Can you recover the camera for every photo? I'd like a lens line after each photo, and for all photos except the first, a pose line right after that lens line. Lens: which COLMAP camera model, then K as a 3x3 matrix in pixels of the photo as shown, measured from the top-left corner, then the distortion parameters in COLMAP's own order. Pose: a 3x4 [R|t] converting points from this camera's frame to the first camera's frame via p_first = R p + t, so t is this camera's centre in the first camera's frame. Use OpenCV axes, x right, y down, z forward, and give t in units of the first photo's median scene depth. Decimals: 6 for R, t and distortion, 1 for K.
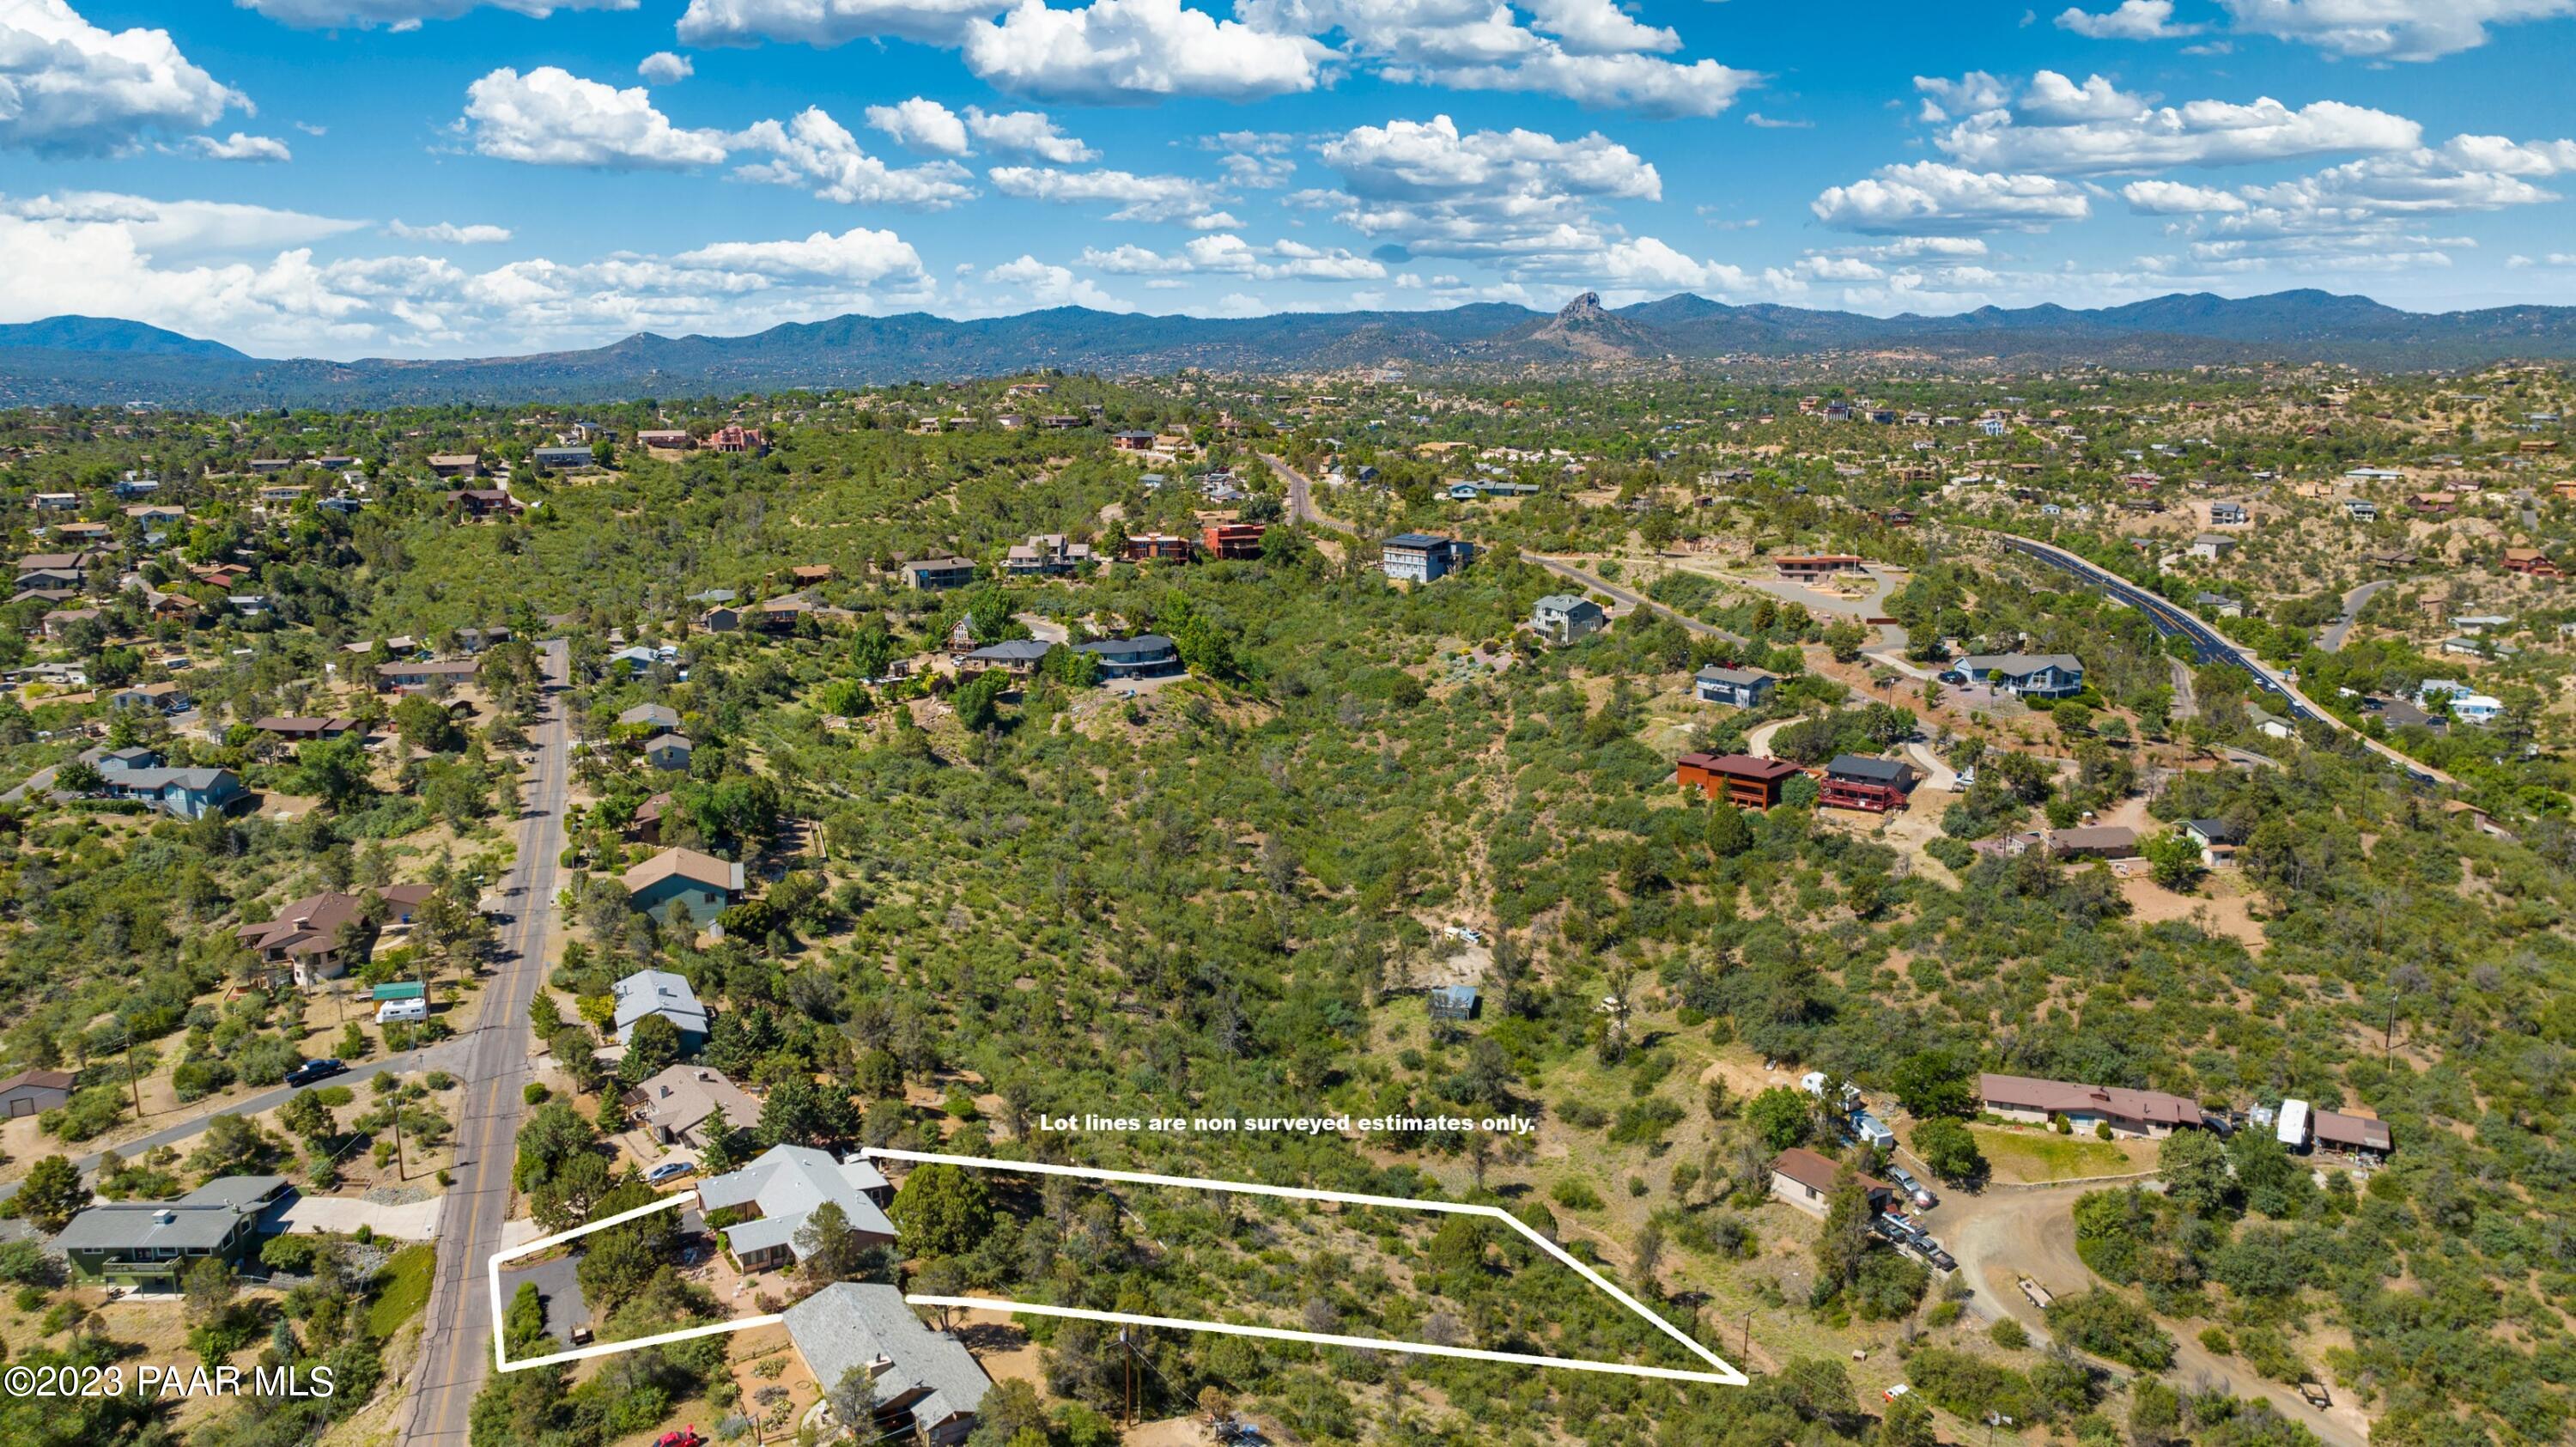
lens RADIAL K [[1959.8, 0, 1288.0], [0, 1959.8, 723.5], [0, 0, 1]] dist [-0.030724, 0.036119]
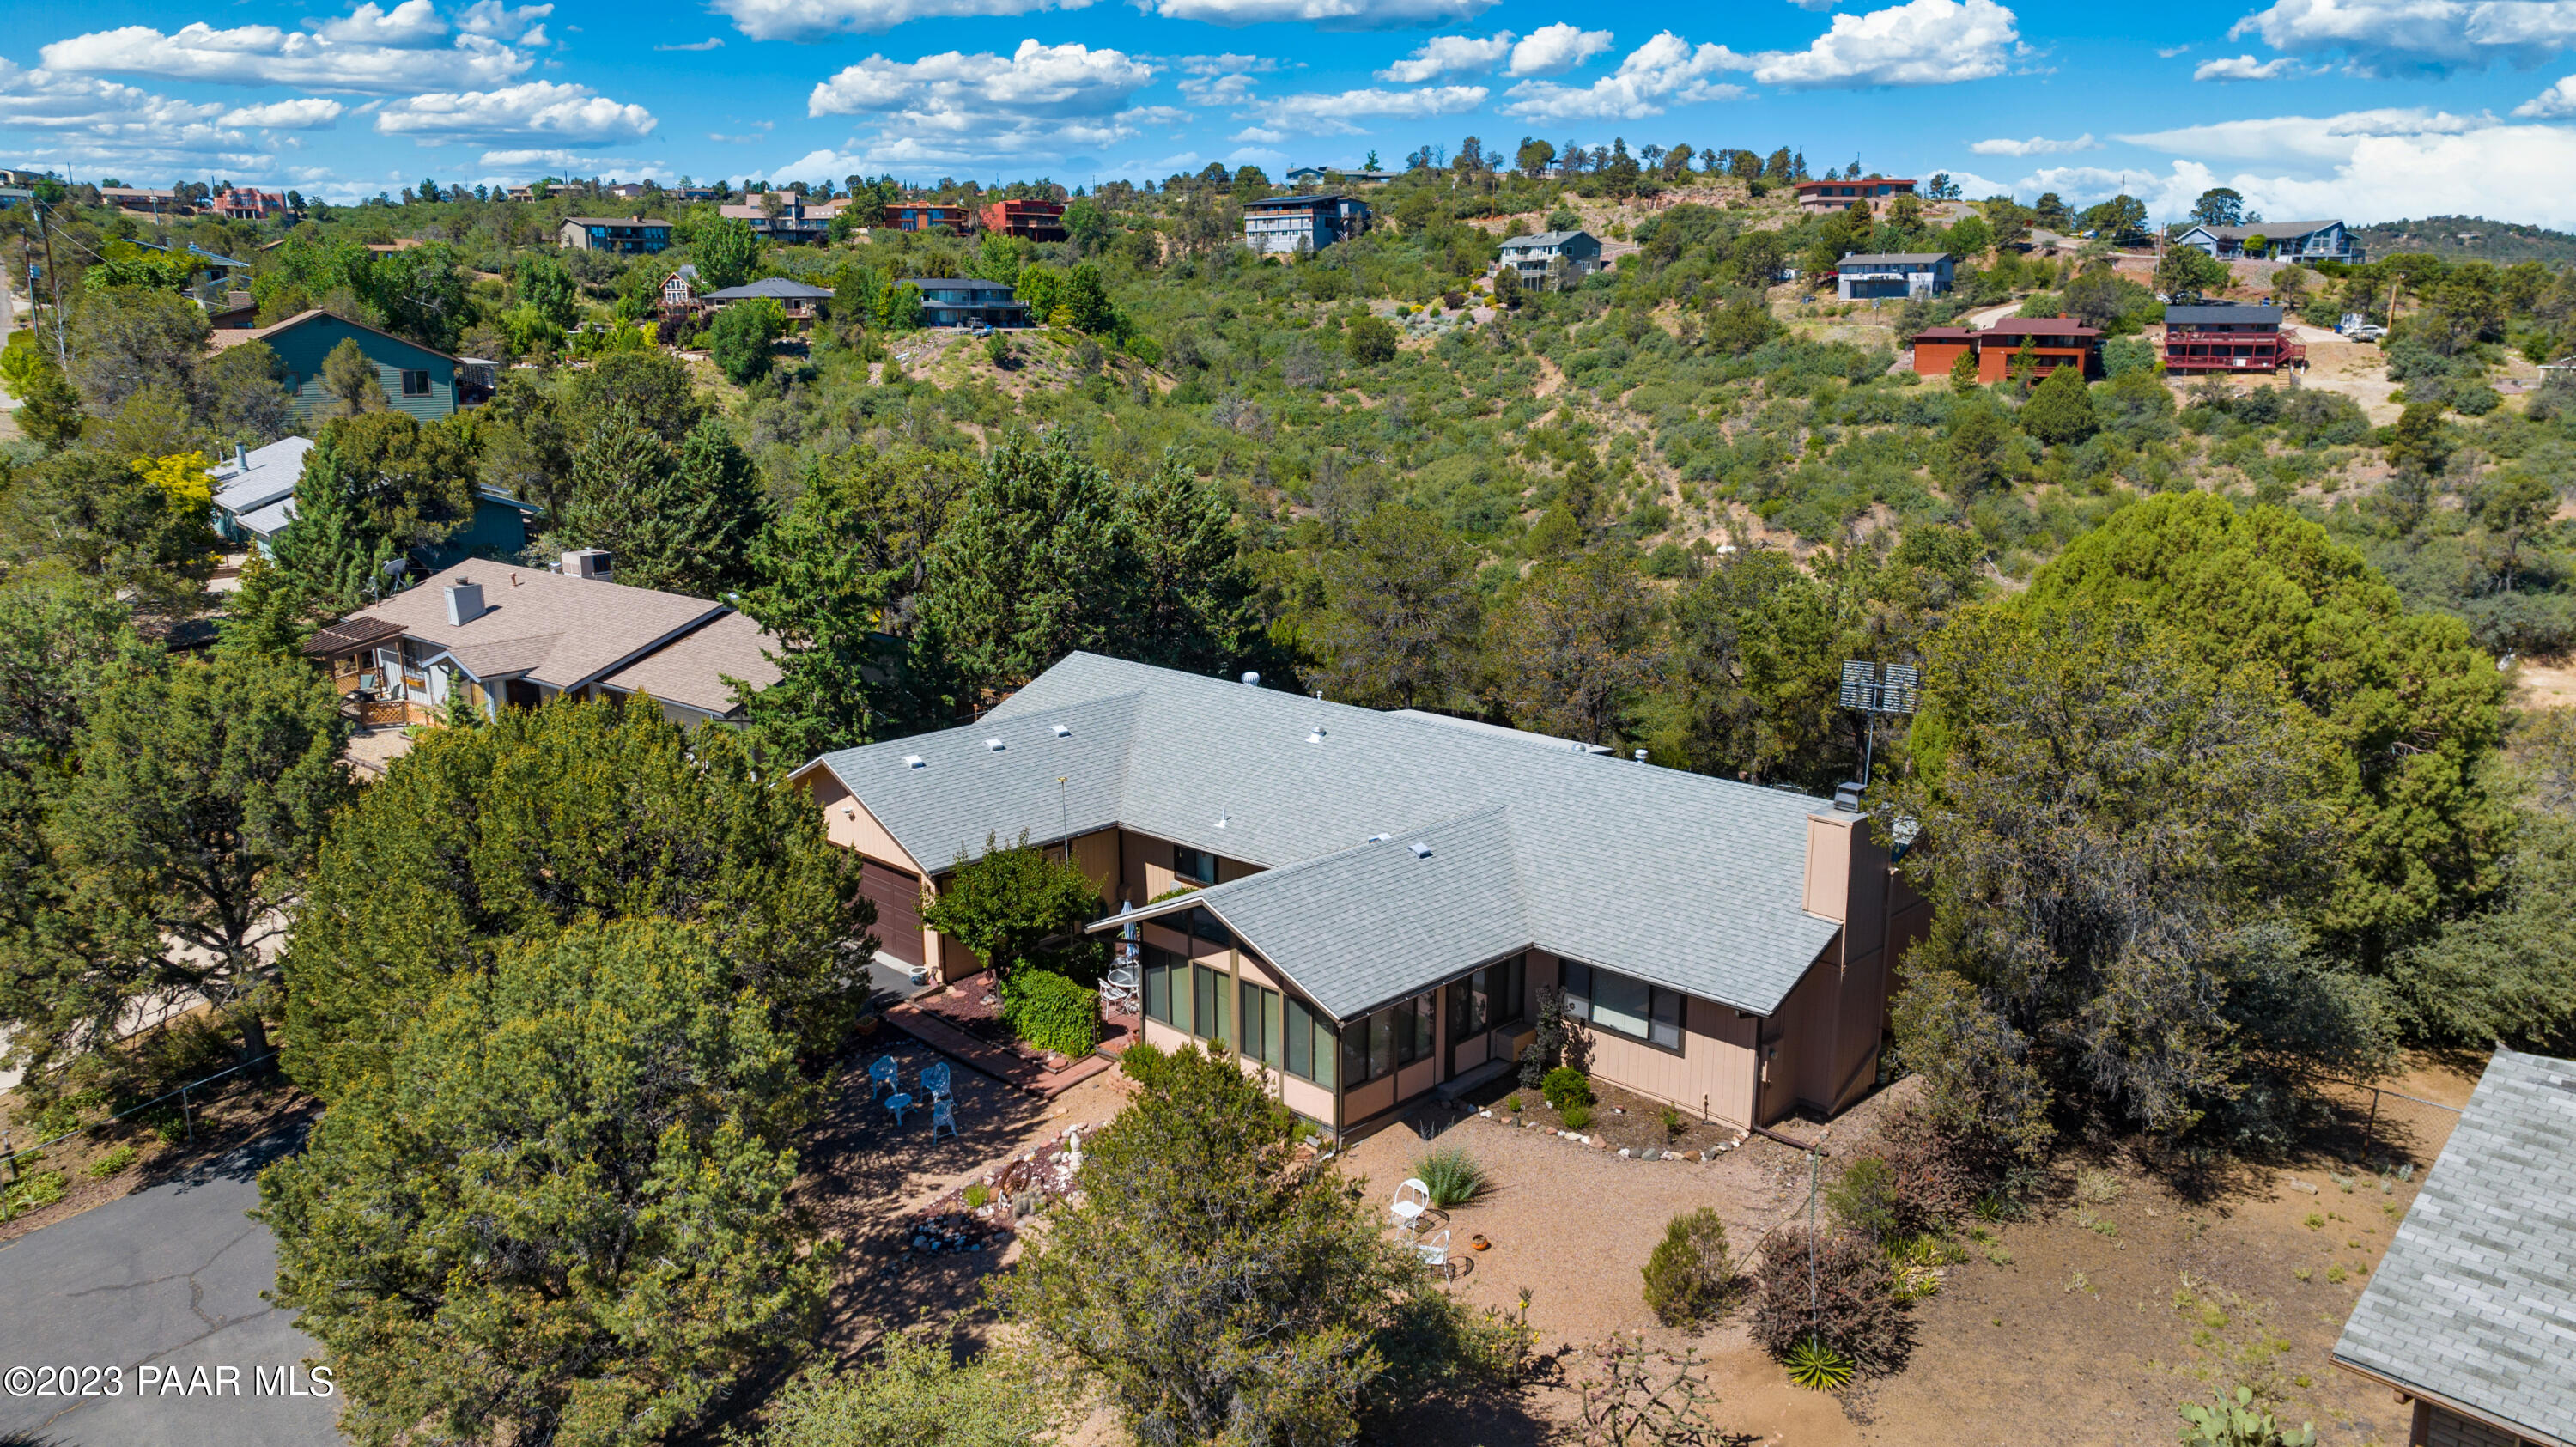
lens RADIAL K [[1959.8, 0, 1288.0], [0, 1959.8, 723.5], [0, 0, 1]] dist [-0.030724, 0.036119]
pose [[0.974337, -0.057058, 0.217744, -0.125850], [0.051922, 0.998223, 0.029241, 0.096263], [-0.219025, -0.017185, 0.975568, 0.331840]]
